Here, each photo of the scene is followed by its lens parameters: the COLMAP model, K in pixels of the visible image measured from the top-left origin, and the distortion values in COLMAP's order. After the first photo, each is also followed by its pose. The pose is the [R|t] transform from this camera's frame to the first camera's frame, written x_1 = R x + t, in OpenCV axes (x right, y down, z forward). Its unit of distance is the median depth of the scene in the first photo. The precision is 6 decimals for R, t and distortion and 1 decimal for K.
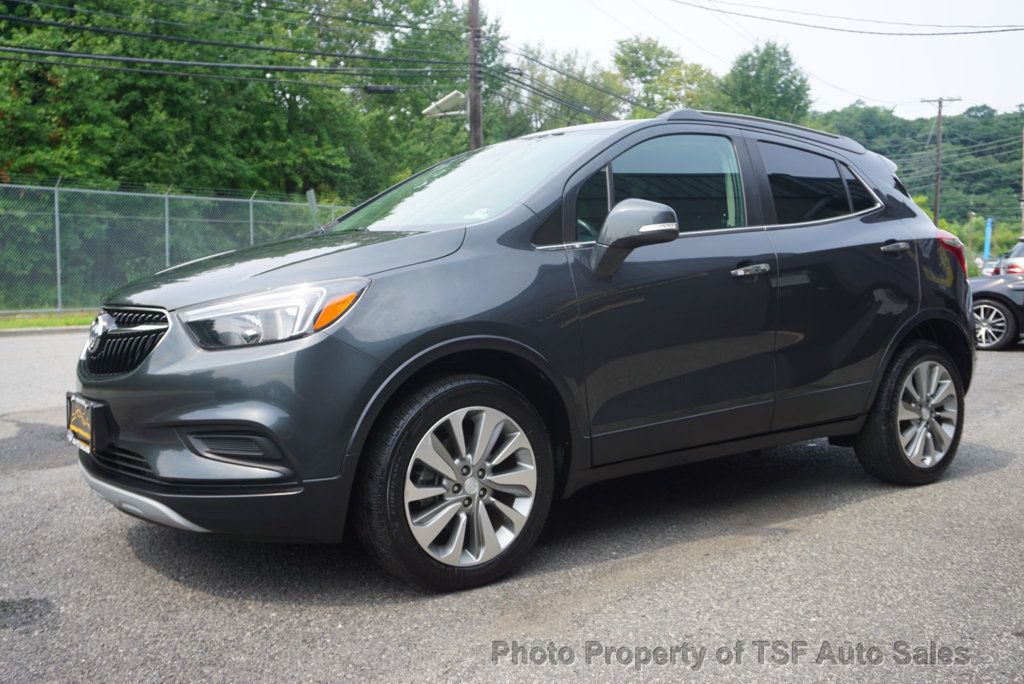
lens RADIAL K [[993.3, 0, 514.8], [0, 993.3, 343.8], [0, 0, 1]] dist [0.009087, 0.000000]
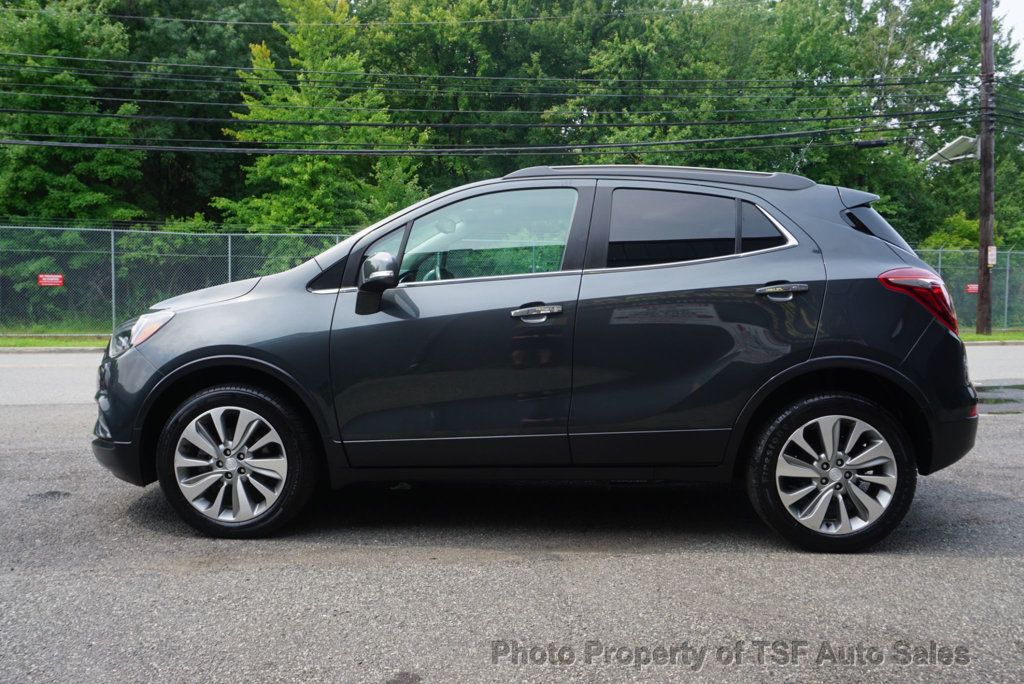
lens RADIAL K [[820.2, 0, 508.1], [0, 820.2, 336.1], [0, 0, 1]] dist [-0.014198, 0.000047]
pose [[0.776195, 0.034499, -0.629549, 0.645363], [-0.056332, 0.998303, -0.014748, -0.026159], [0.627972, 0.046912, 0.776821, 0.234804]]
